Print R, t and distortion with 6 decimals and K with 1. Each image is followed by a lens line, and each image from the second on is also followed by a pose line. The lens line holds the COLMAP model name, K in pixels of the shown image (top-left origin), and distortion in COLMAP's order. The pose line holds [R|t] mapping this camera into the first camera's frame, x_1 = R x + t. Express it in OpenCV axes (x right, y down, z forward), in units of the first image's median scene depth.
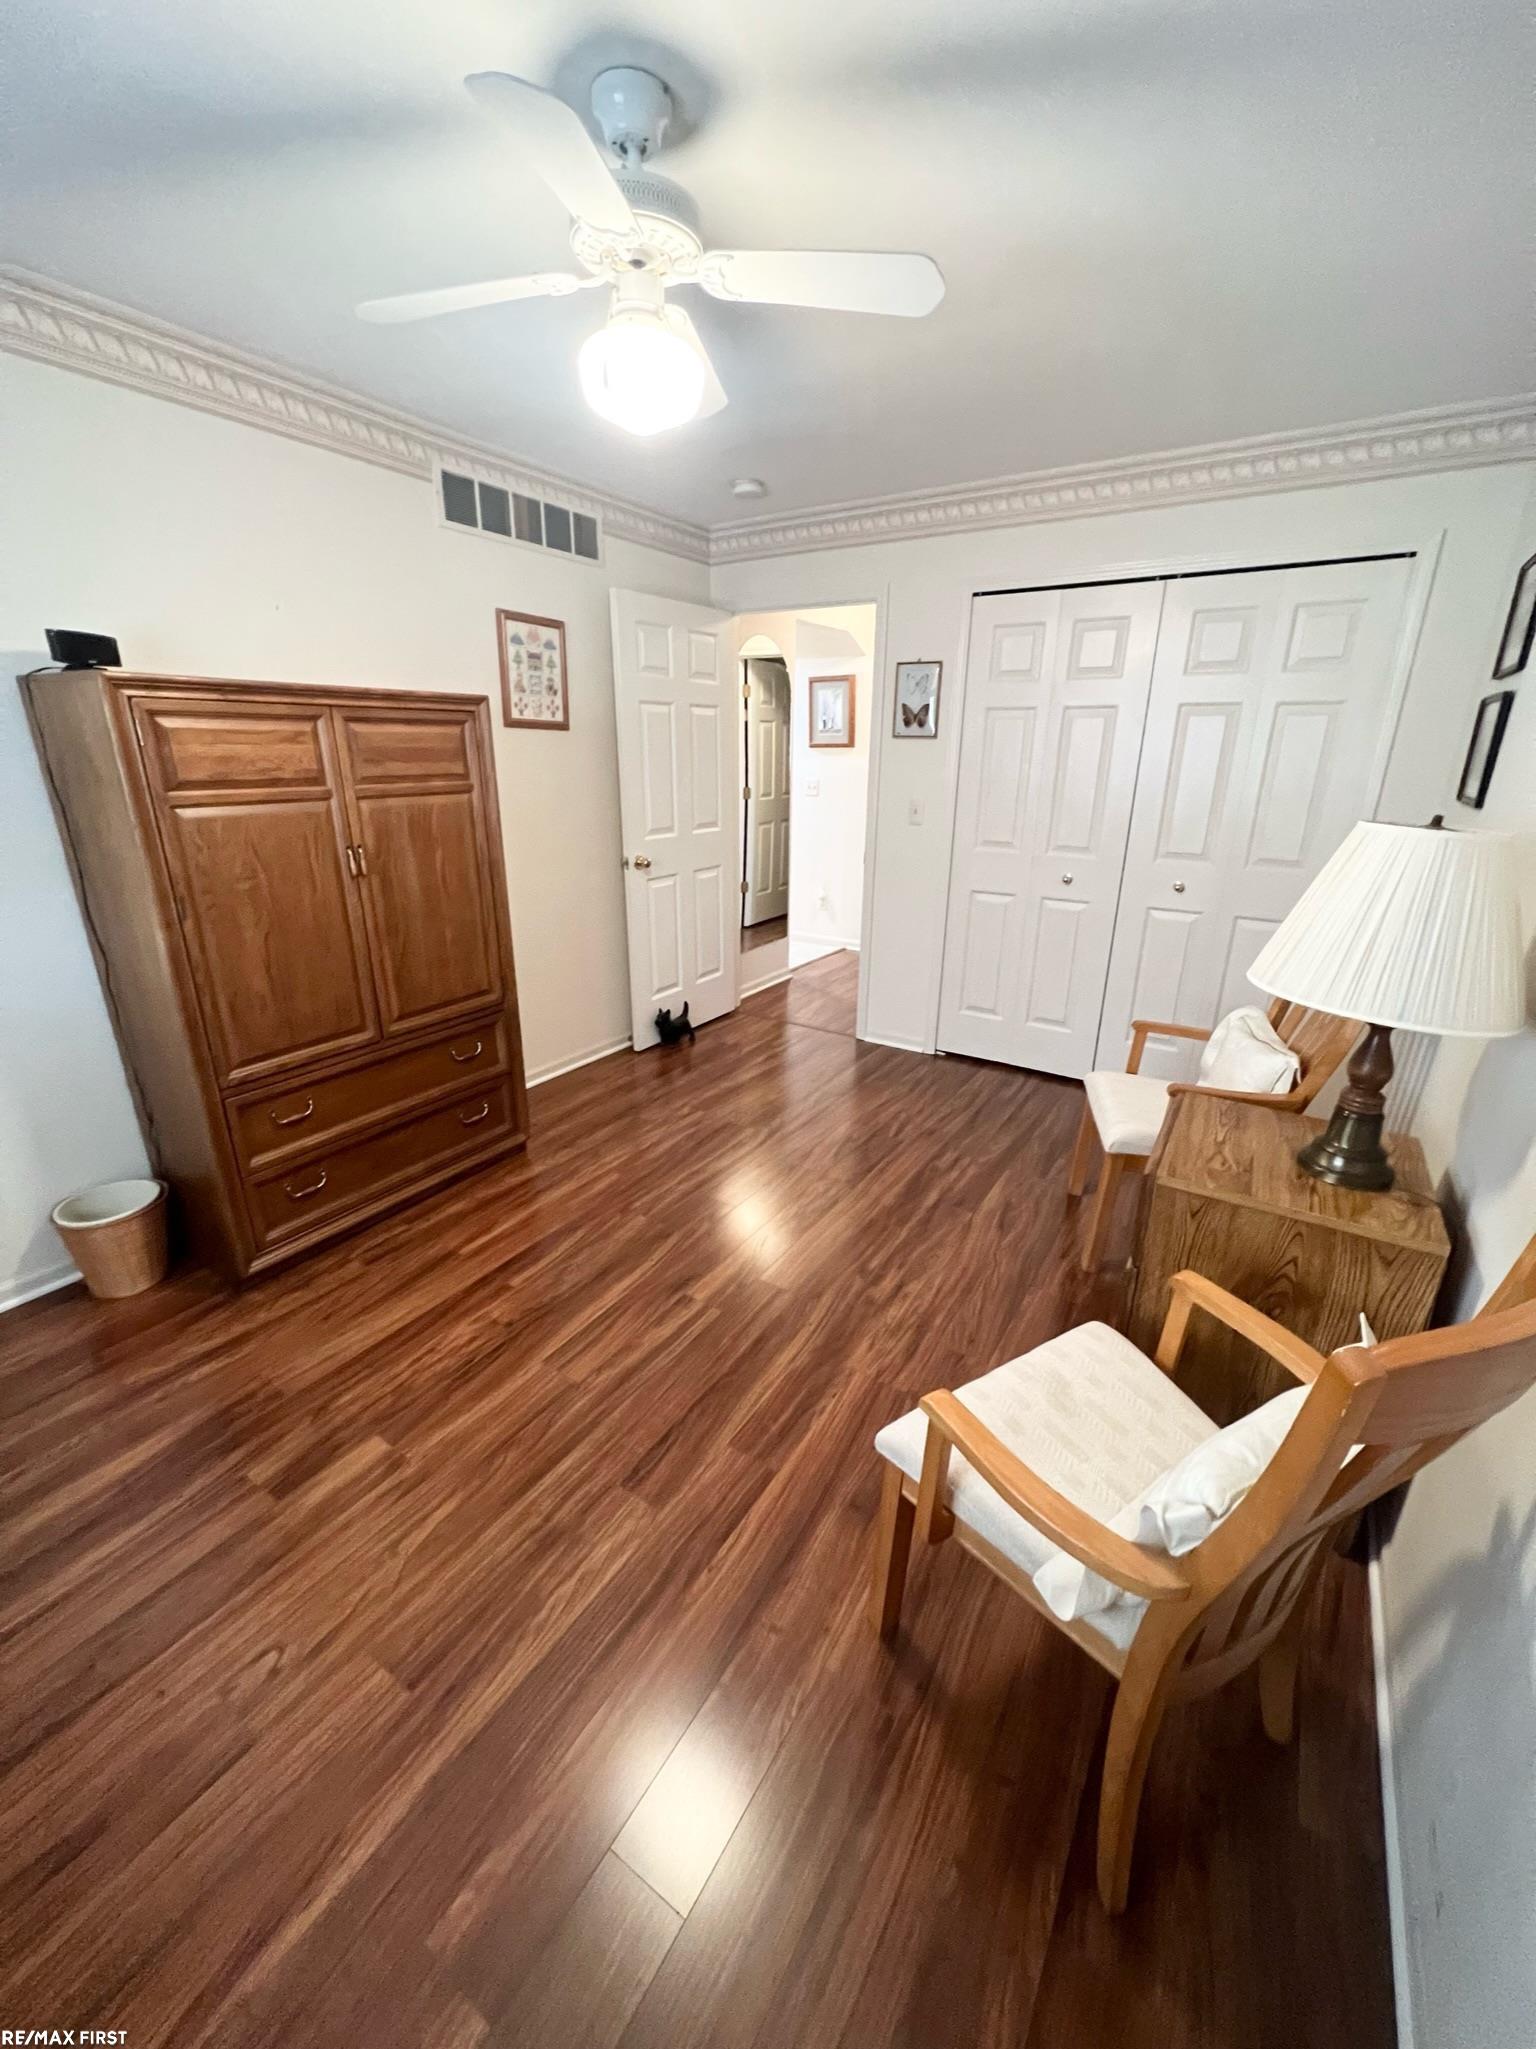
lens RADIAL K [[818.1, 0, 768.9], [0, 818.1, 1025.4], [0, 0, 1]] dist [0.001707, 0.000437]
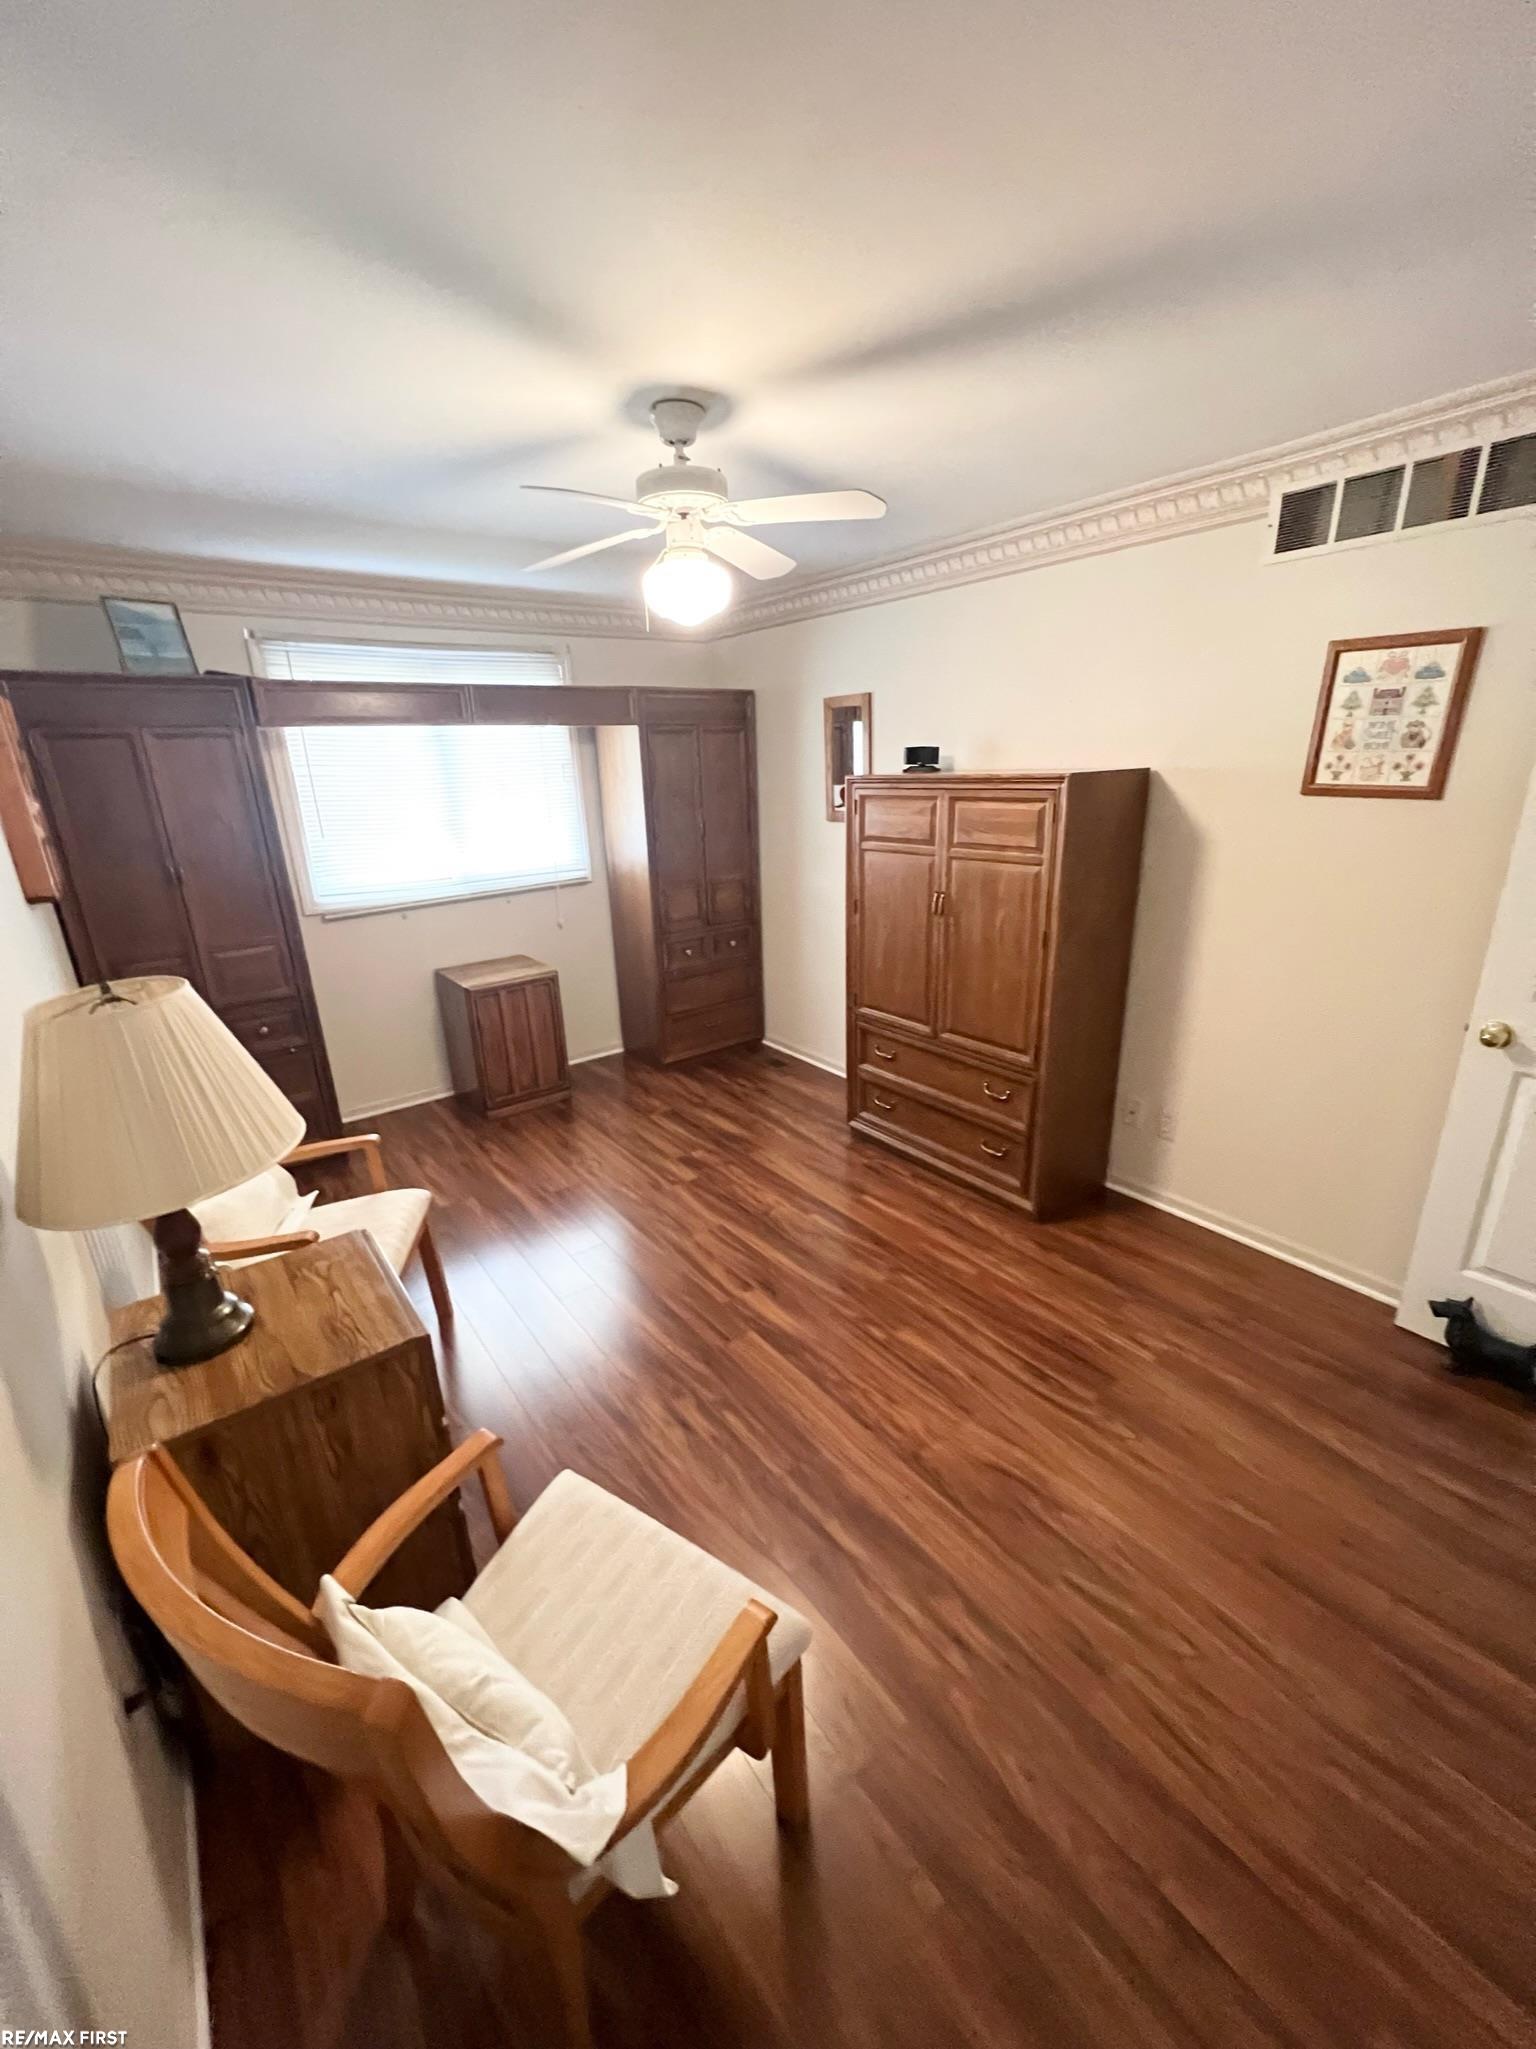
lens RADIAL K [[818.1, 0, 770.1], [0, 818.1, 1026.3], [0, 0, 1]] dist [0.001707, 0.000437]
pose [[-0.344351, 0.292623, -0.892073, 0.732879], [-0.280150, 0.874869, 0.395121, -0.418527], [0.896068, 0.385975, -0.219283, 0.994944]]
